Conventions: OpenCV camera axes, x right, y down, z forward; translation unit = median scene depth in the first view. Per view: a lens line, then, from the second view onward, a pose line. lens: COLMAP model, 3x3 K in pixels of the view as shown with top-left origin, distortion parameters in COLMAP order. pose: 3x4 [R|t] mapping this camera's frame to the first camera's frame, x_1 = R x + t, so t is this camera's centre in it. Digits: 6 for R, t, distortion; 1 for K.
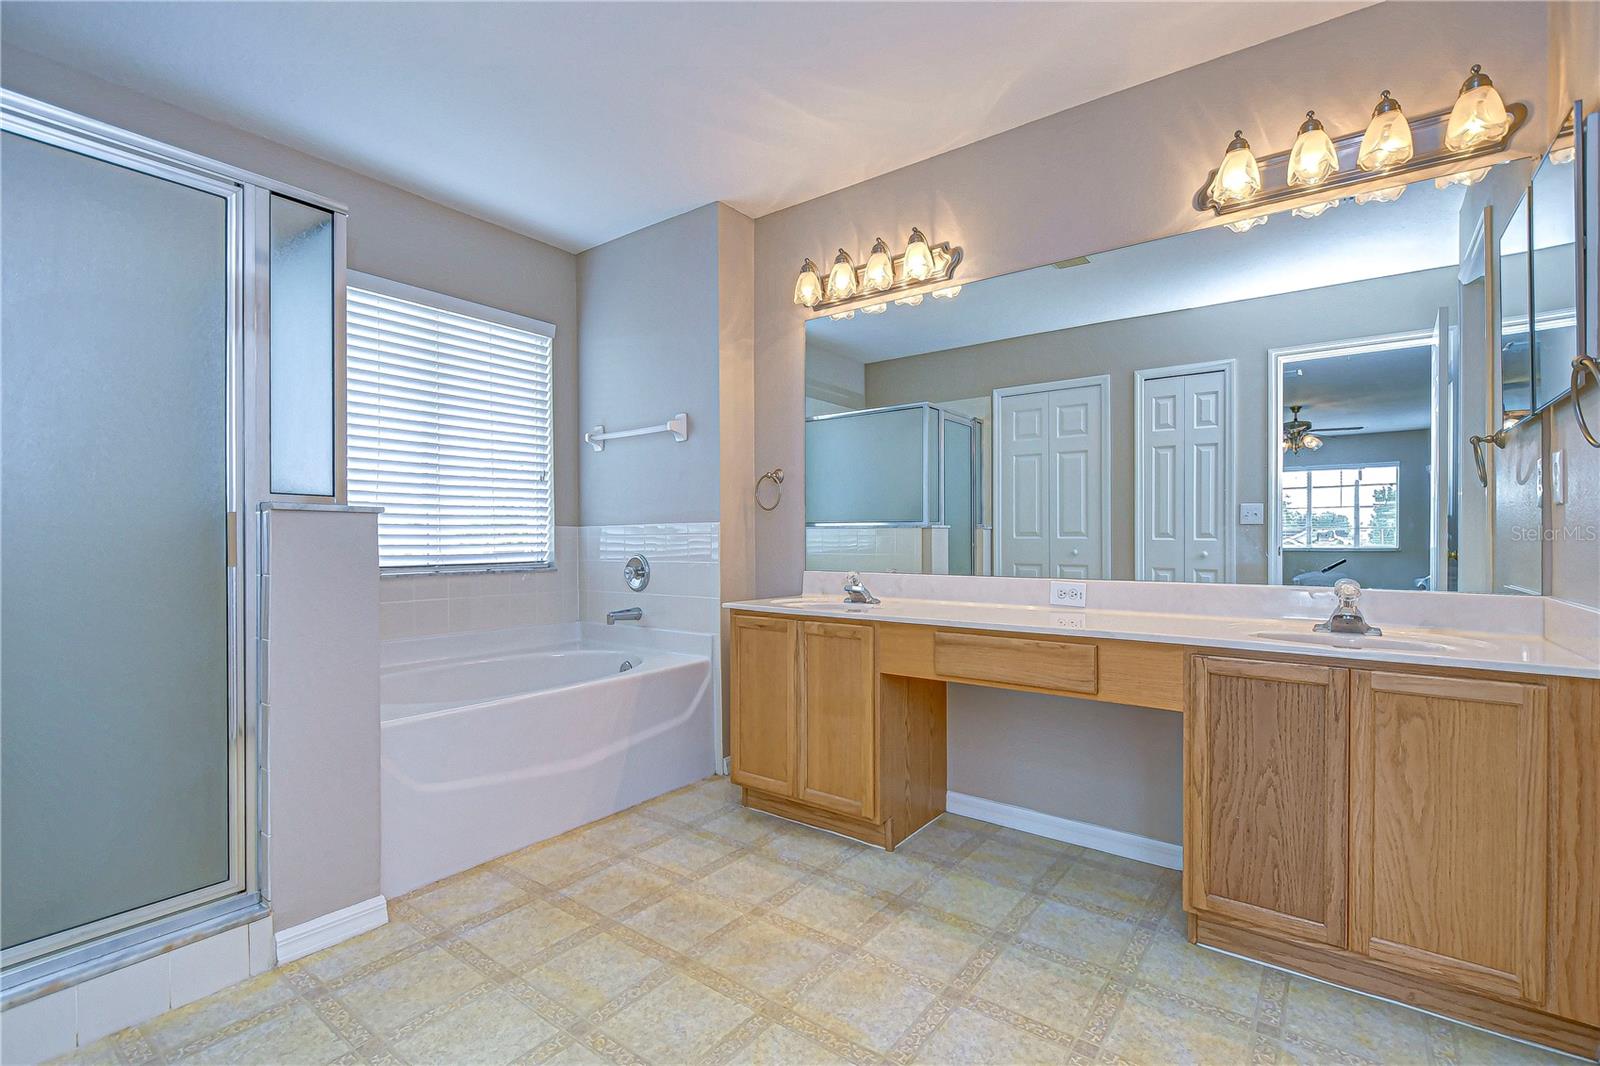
lens RADIAL K [[708.8, 0, 804.3], [0, 708.8, 535.9], [0, 0, 1]] dist [0.009967, -0.000310]
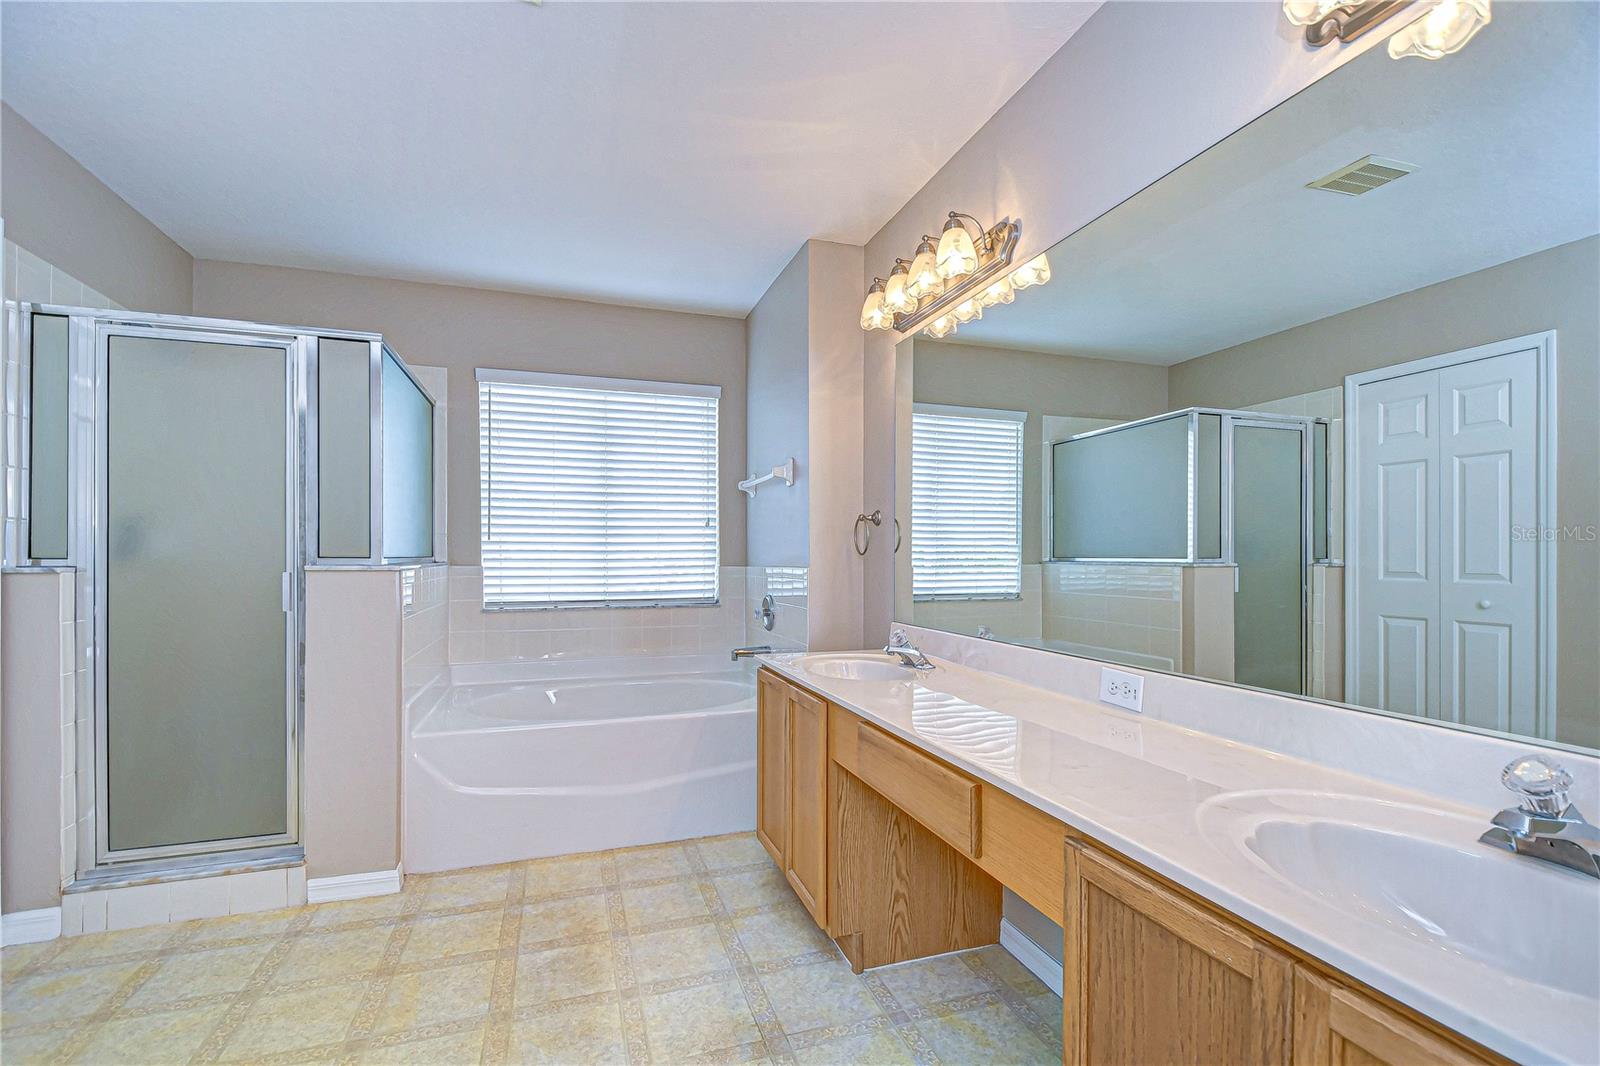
lens RADIAL K [[654.6, 0, 780.4], [0, 654.6, 560.8], [0, 0, 1]] dist [0.008416, -0.000656]
pose [[0.827965, 0.008090, -0.560721, 0.498845], [-0.005963, 0.999966, 0.005623, -0.047365], [0.560748, -0.001312, 0.827986, 0.324362]]
